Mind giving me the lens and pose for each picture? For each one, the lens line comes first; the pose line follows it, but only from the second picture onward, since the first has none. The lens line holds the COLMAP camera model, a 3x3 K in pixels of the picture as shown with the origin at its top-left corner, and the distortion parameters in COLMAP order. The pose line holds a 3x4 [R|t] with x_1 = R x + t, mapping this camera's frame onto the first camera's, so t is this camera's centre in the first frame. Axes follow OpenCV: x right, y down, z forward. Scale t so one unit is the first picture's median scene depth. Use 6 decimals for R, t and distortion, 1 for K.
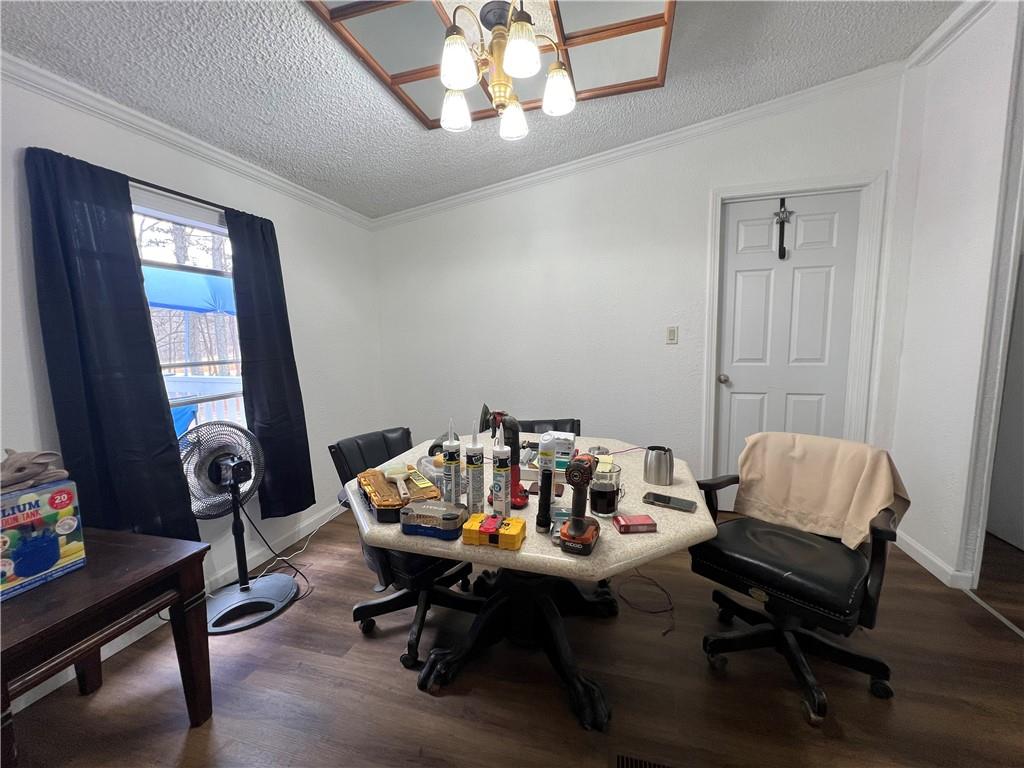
lens RADIAL K [[414.9, 0, 511.9], [0, 414.9, 405.3], [0, 0, 1]] dist [-0.000343, 0.000098]
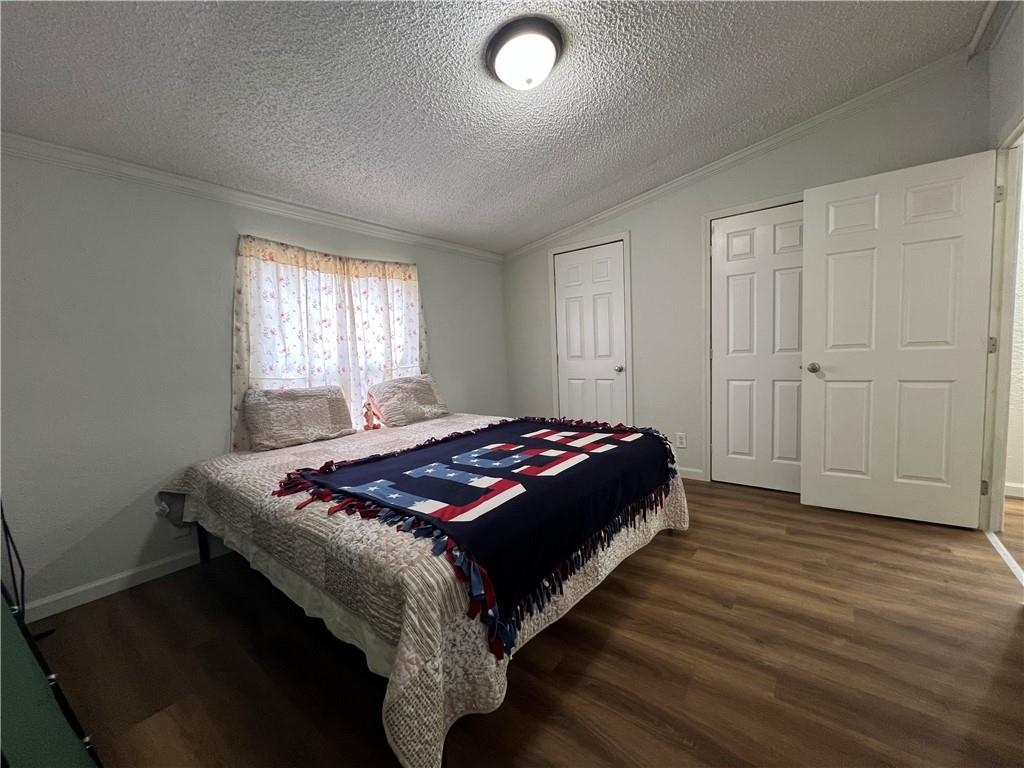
lens RADIAL K [[411.1, 0, 513.3], [0, 411.1, 384.1], [0, 0, 1]] dist [-0.001462, 0.000486]
pose [[0.931165, -0.007032, -0.364531, 0.408001], [-0.003953, 0.999560, -0.029381, 0.018734], [0.364578, 0.028800, 0.930727, -0.291731]]
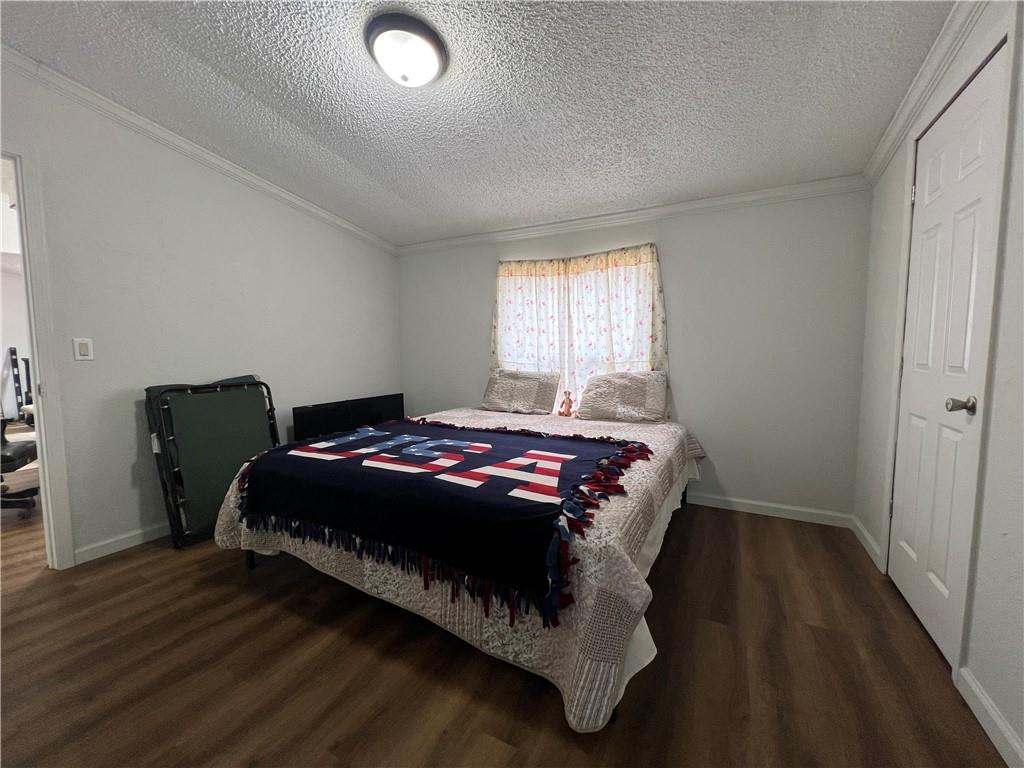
lens RADIAL K [[411.1, 0, 513.3], [0, 411.1, 384.1], [0, 0, 1]] dist [-0.001462, 0.000486]
pose [[-0.192326, 0.083877, -0.977740, 0.836852], [-0.111981, 0.987957, 0.106780, -0.092169], [0.974921, 0.130025, -0.180618, 0.654632]]
